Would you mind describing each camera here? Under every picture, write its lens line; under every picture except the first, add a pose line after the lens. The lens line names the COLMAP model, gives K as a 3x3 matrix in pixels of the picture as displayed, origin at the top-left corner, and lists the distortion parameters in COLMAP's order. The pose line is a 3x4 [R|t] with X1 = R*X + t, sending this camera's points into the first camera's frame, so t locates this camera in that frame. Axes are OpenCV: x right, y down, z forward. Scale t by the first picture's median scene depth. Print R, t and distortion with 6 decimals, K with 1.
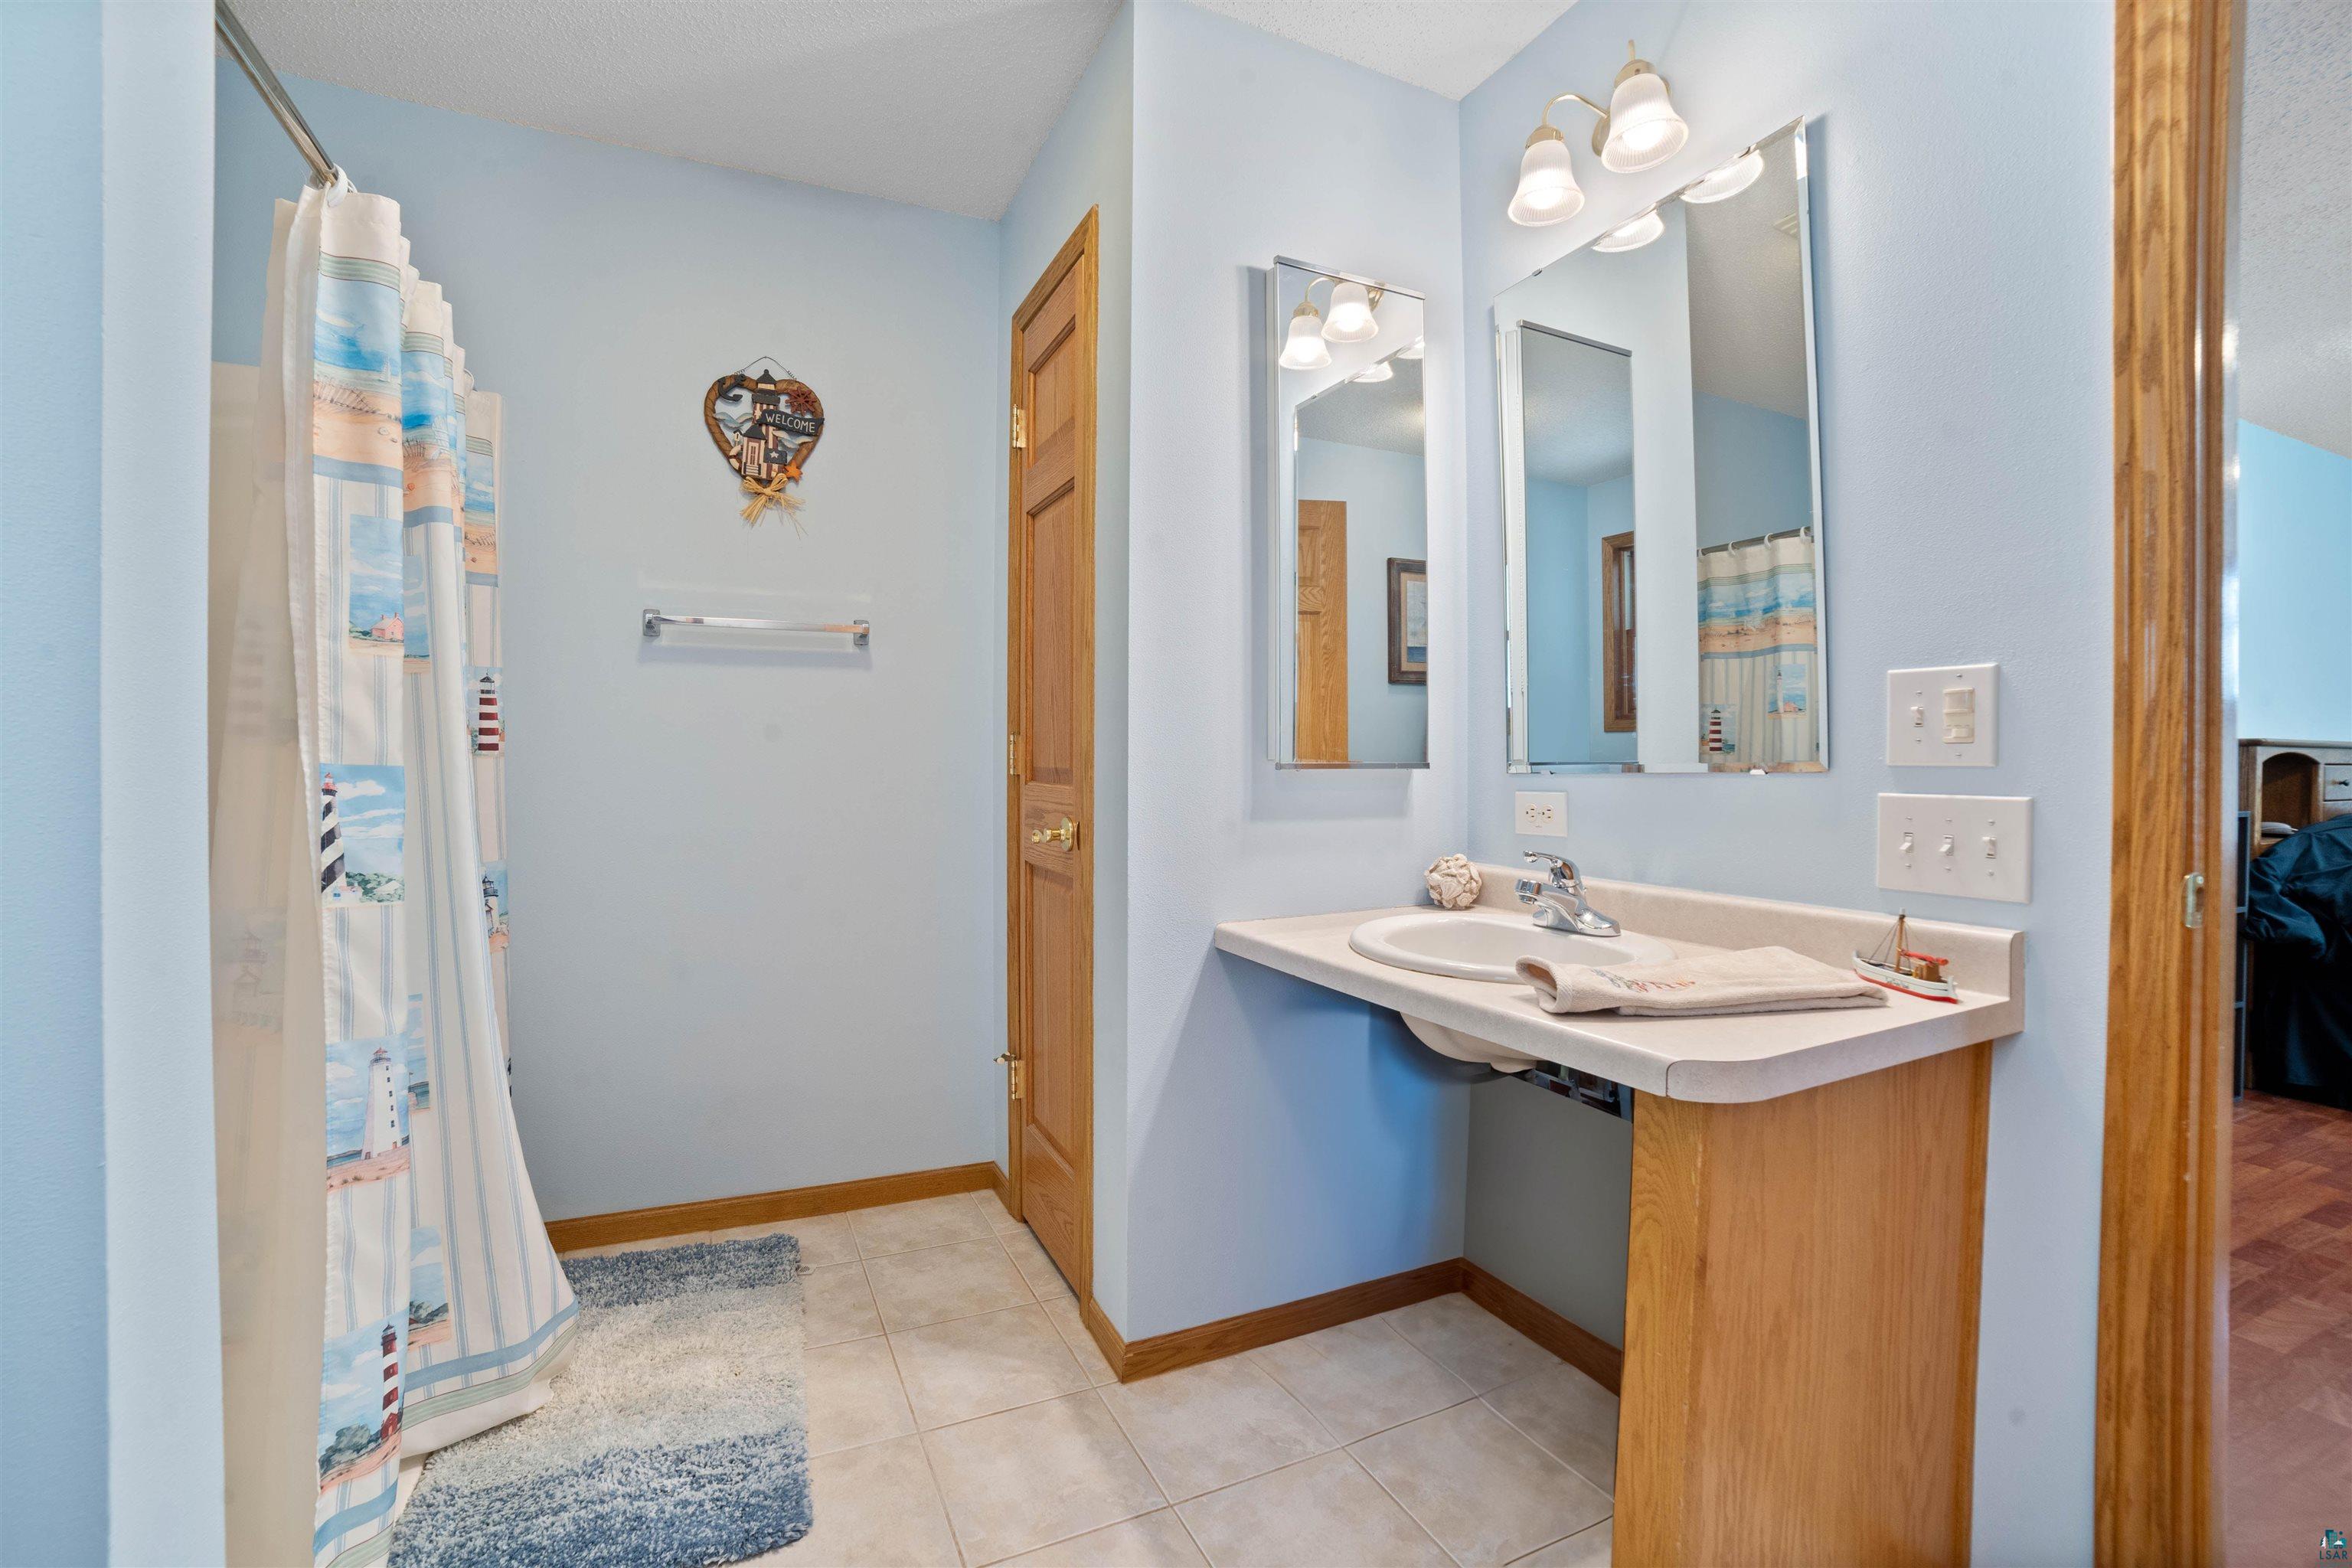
lens RADIAL K [[976.3, 0, 1173.0], [0, 976.3, 751.9], [0, 0, 1]] dist [-0.094637, 0.027564]
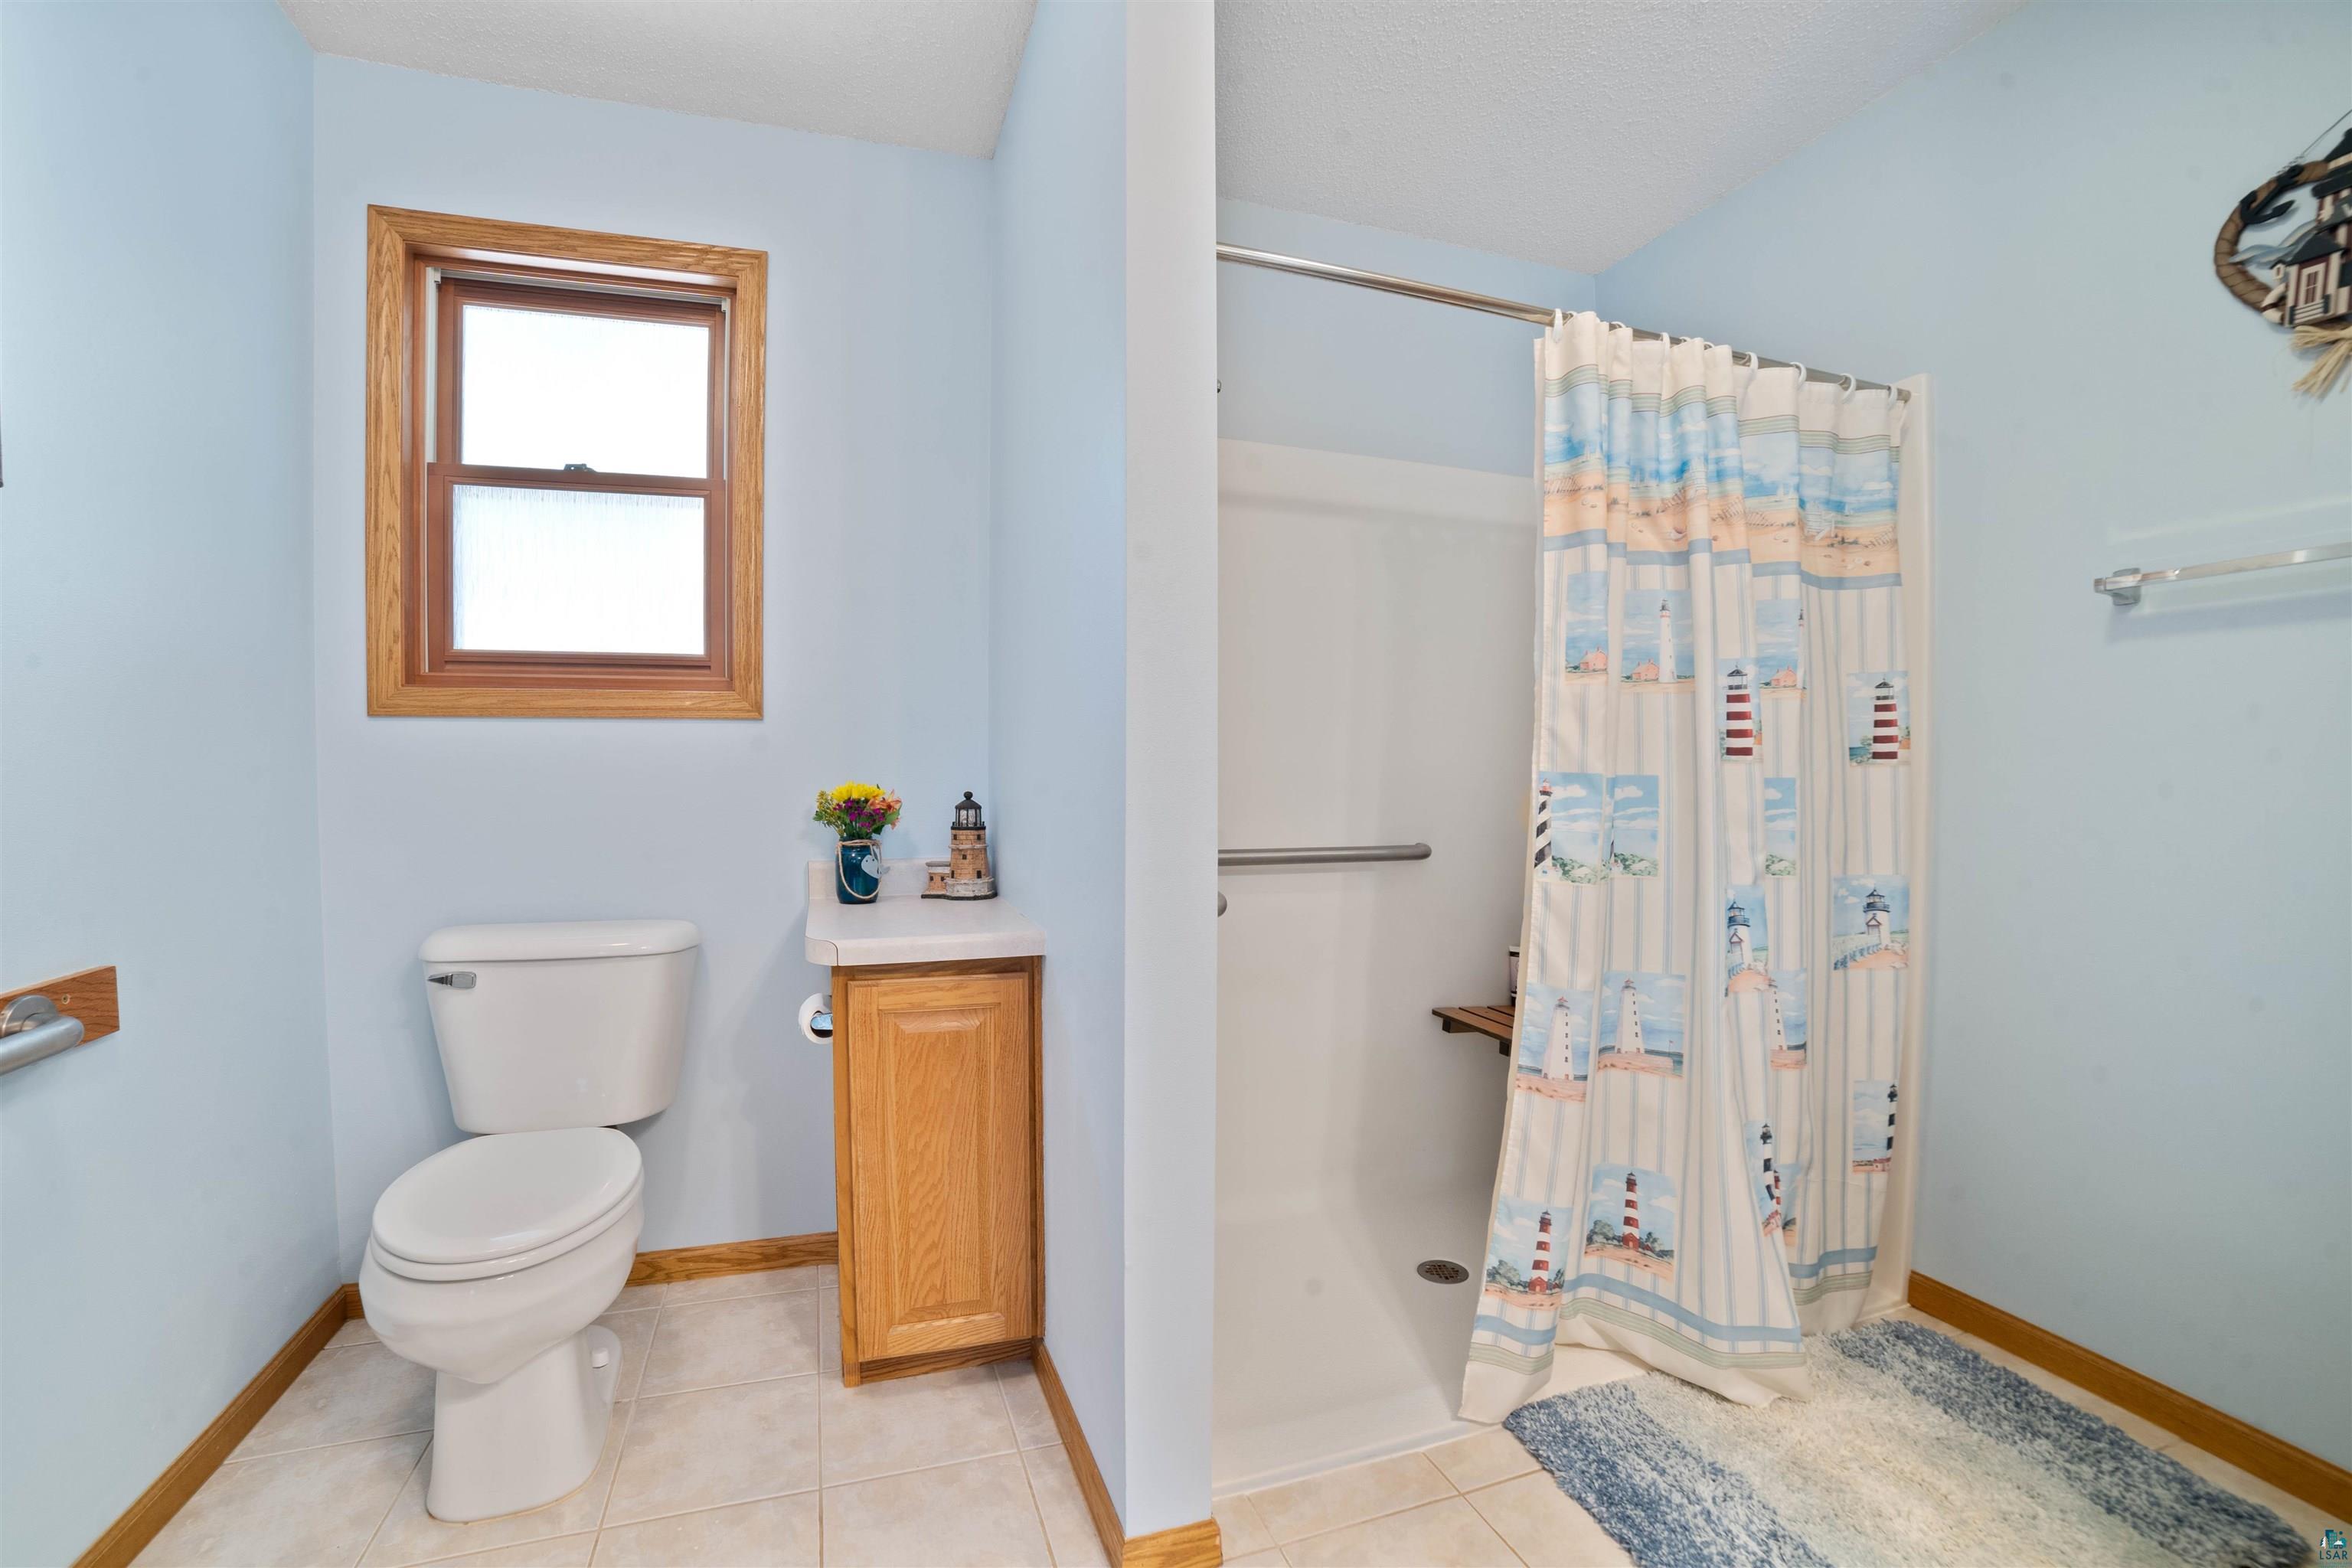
lens RADIAL K [[1008.2, 0, 1138.0], [0, 1008.2, 781.2], [0, 0, 1]] dist [-0.106841, 0.035660]
pose [[-0.131827, 0.010706, -0.991215, 0.528178], [0.009999, 0.999905, 0.009470, 0.007100], [0.991222, -0.008662, -0.131922, 0.575574]]
